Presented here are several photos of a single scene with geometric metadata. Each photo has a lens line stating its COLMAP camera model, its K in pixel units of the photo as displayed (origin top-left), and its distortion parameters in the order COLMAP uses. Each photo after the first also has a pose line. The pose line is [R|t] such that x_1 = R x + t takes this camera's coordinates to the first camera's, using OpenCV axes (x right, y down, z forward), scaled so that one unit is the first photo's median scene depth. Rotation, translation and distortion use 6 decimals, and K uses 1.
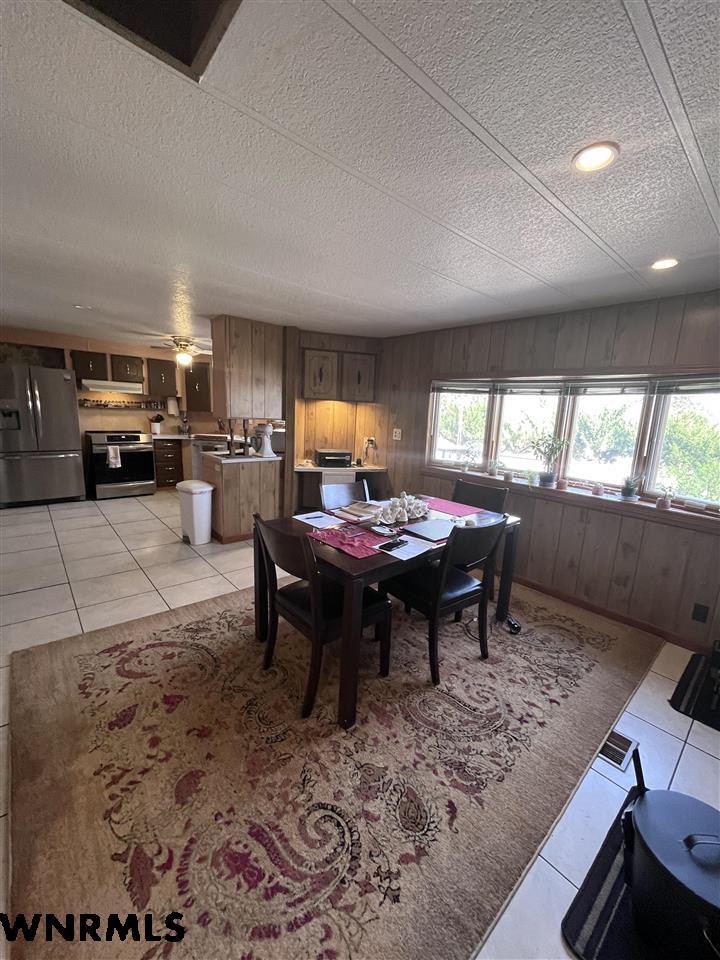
lens RADIAL K [[385.5, 0, 367.0], [0, 385.5, 480.5], [0, 0, 1]] dist [-0.007020, 0.000851]
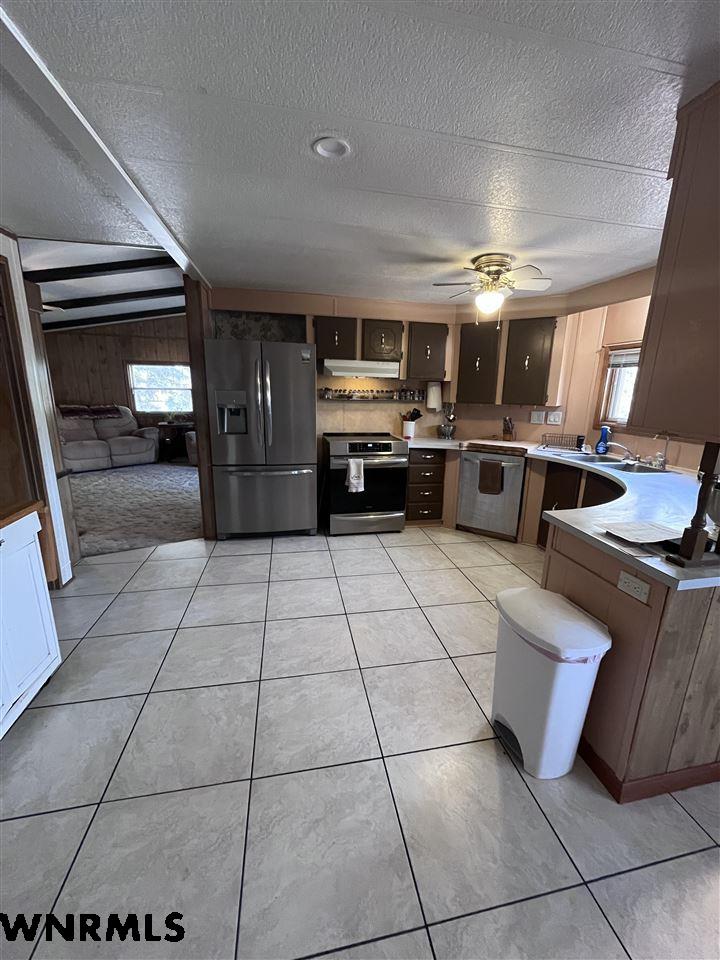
lens RADIAL K [[385.5, 0, 365.9], [0, 385.5, 481.9], [0, 0, 1]] dist [-0.007020, 0.000851]
pose [[0.862931, 0.095204, -0.496272, -0.307357], [-0.077064, 0.995398, 0.056954, -0.087098], [0.499410, -0.010903, 0.866297, 0.426478]]
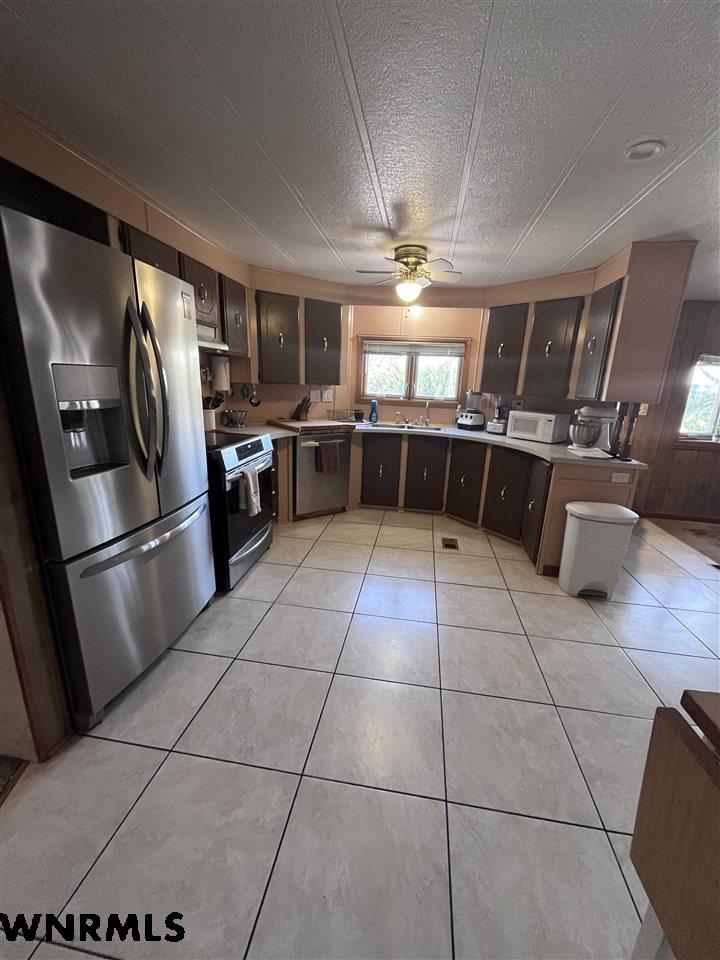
lens RADIAL K [[385.5, 0, 366.6], [0, 385.5, 484.5], [0, 0, 1]] dist [-0.007020, 0.000851]
pose [[0.763997, -0.180972, 0.619321, -0.816579], [0.109009, 0.982265, 0.152555, -0.122354], [-0.635945, -0.049040, 0.770175, 0.540335]]
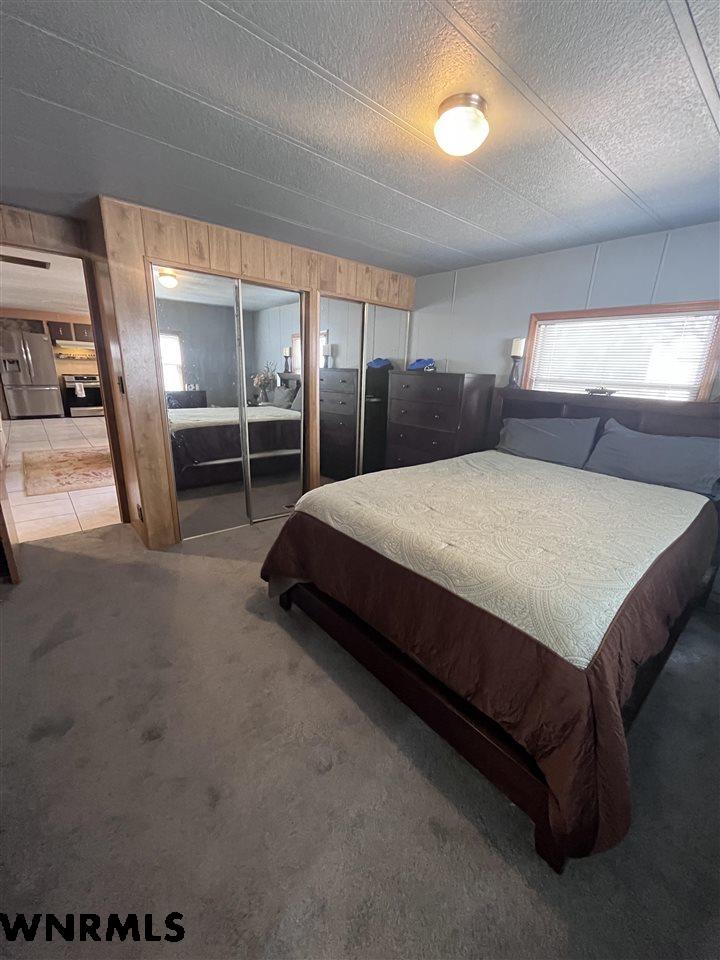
lens RADIAL K [[385.5, 0, 361.0], [0, 385.5, 478.9], [0, 0, 1]] dist [-0.007020, 0.000851]
pose [[0.999745, -0.003440, -0.022301, 0.525209], [0.005808, 0.994243, 0.106992, 0.136229], [0.021804, -0.107094, 0.994010, -0.578606]]
